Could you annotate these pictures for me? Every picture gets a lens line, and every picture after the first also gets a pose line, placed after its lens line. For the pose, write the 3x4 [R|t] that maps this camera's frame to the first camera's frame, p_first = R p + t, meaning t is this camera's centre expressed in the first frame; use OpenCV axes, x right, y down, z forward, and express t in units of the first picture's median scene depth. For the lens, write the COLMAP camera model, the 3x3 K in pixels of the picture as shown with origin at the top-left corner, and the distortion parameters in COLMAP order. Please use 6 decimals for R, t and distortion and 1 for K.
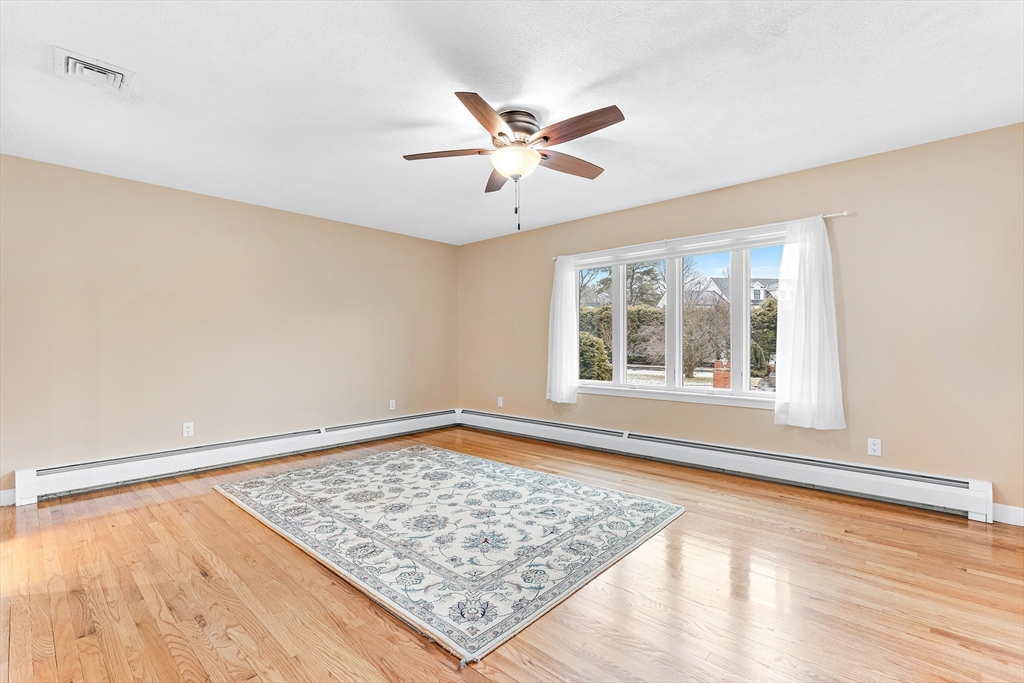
lens RADIAL K [[452.7, 0, 512.0], [0, 452.7, 341.5], [0, 0, 1]] dist [0.000545, 0.000051]
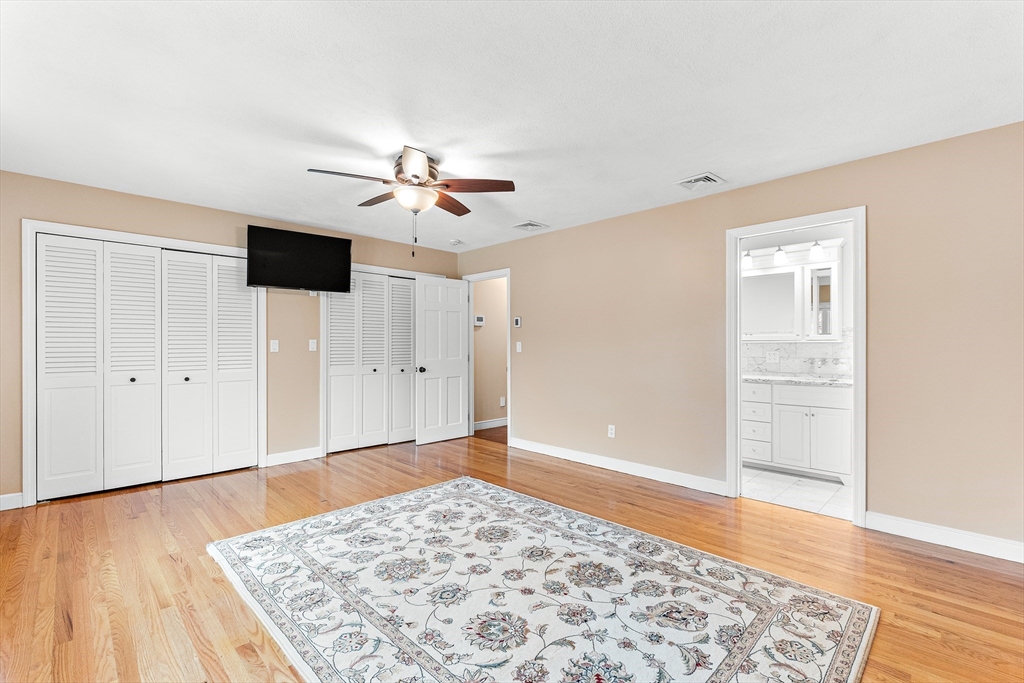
lens RADIAL K [[452.7, 0, 512.0], [0, 452.7, 341.5], [0, 0, 1]] dist [0.000545, 0.000051]
pose [[-0.998471, 0.003063, 0.055194, -0.270799], [0.002400, 0.999924, -0.012076, -0.017654], [-0.055227, -0.011925, -0.998403, 1.947803]]
